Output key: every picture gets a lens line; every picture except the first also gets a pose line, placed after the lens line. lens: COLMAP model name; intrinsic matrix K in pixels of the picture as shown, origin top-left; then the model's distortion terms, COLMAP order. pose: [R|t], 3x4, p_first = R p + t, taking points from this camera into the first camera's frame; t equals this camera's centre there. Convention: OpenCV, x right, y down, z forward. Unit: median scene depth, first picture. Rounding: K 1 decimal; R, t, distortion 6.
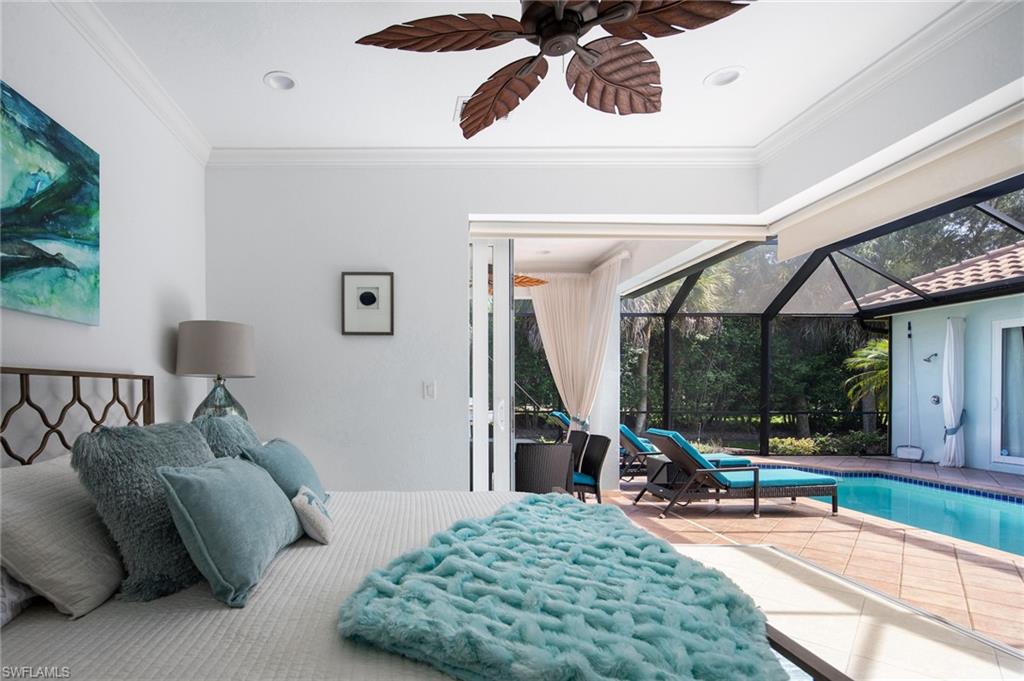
lens RADIAL K [[518.8, 0, 495.6], [0, 518.8, 395.2], [0, 0, 1]] dist [0.007591, 0.000531]
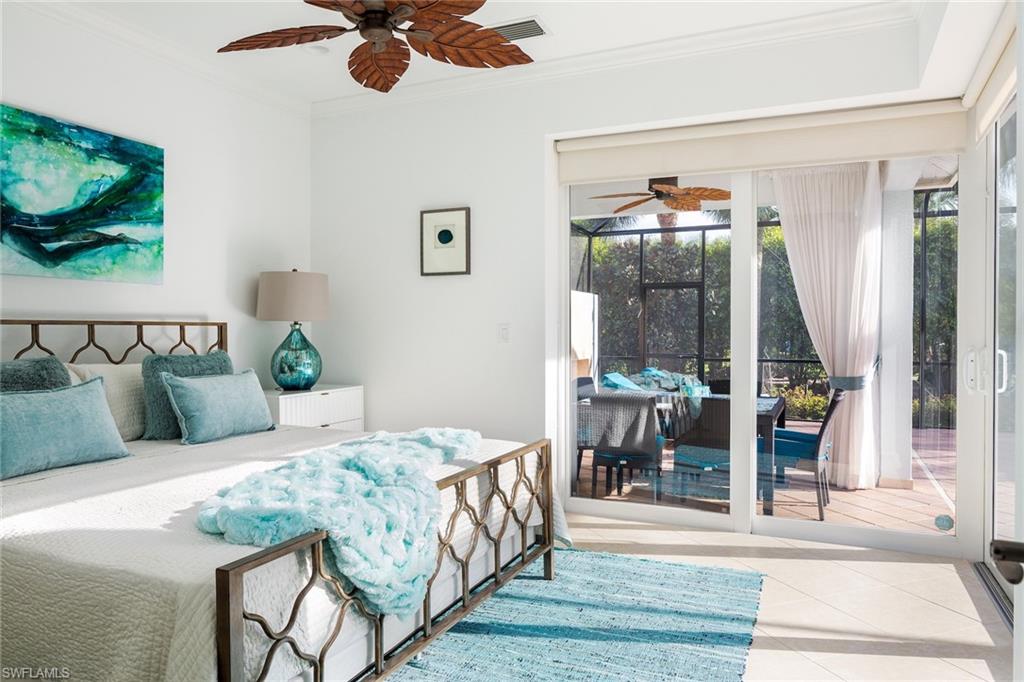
lens RADIAL K [[704.4, 0, 513.9], [0, 704.4, 338.8], [0, 0, 1]] dist [0.005701, 0.001835]
pose [[0.884675, 0.005826, -0.466171, 0.849116], [-0.004806, 0.999983, 0.003377, -0.011570], [0.466183, -0.000747, 0.884688, -0.125809]]
